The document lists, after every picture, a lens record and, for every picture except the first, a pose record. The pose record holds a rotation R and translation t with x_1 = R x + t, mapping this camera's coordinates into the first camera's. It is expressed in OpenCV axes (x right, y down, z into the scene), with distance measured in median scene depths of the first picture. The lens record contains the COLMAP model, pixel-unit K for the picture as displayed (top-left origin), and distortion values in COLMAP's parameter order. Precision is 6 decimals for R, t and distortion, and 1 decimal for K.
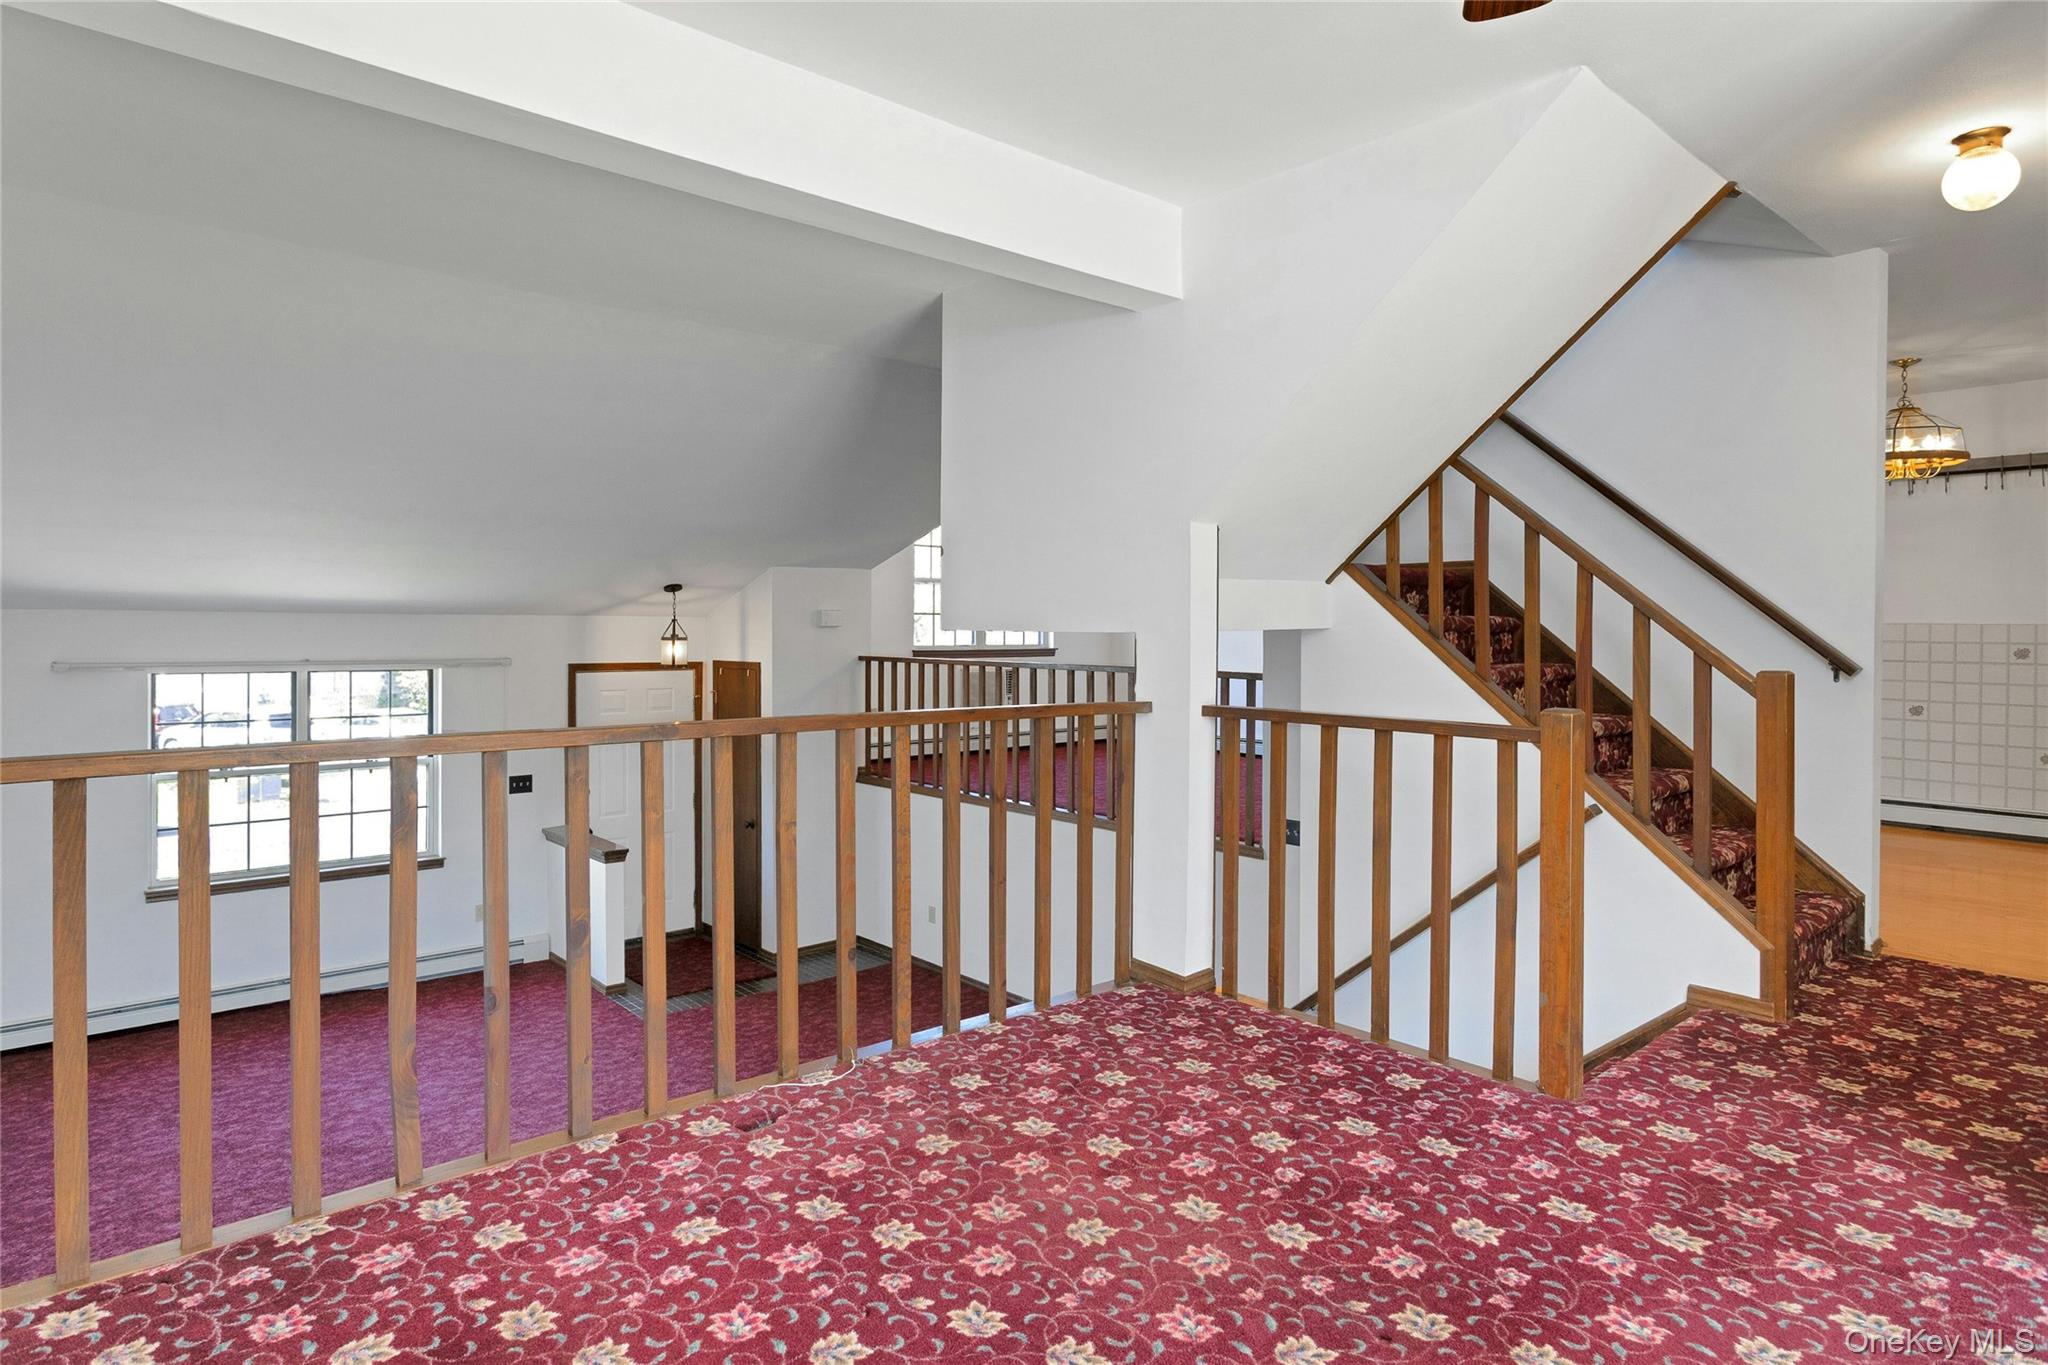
lens RADIAL K [[1152.7, 0, 991.2], [0, 1152.7, 649.3], [0, 0, 1]] dist [0.000298, -0.000525]
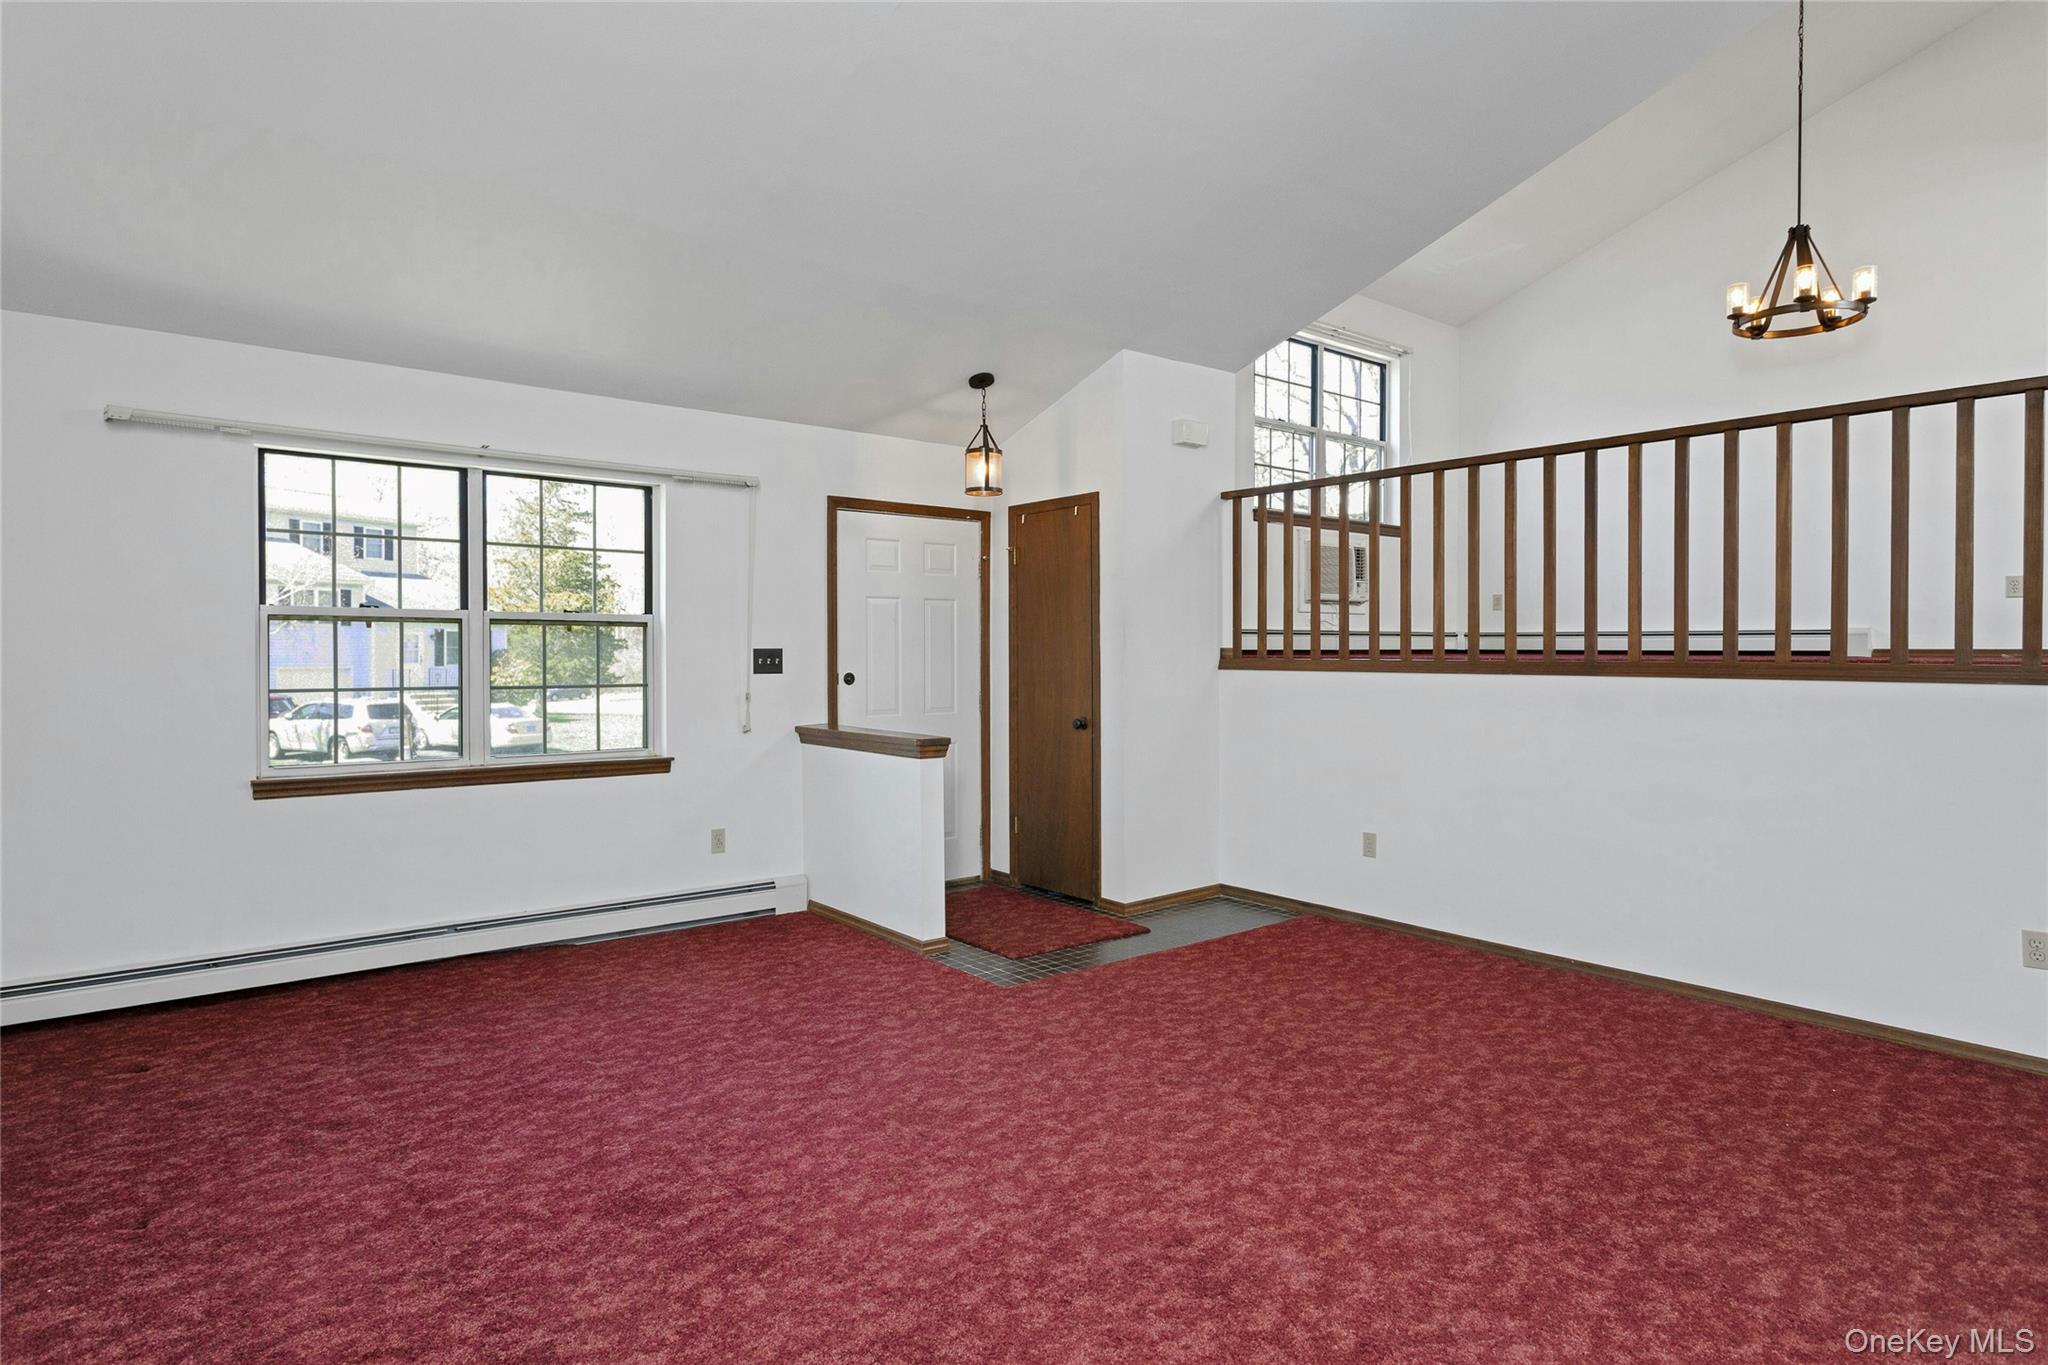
lens RADIAL K [[1152.7, 0, 1024.9], [0, 1152.7, 676.8], [0, 0, 1]] dist [0.000298, -0.000525]
pose [[0.999323, -0.001967, -0.036736, -0.287051], [0.002525, 0.999882, 0.015129, 0.147767], [0.036702, -0.015212, 0.999210, 0.384675]]
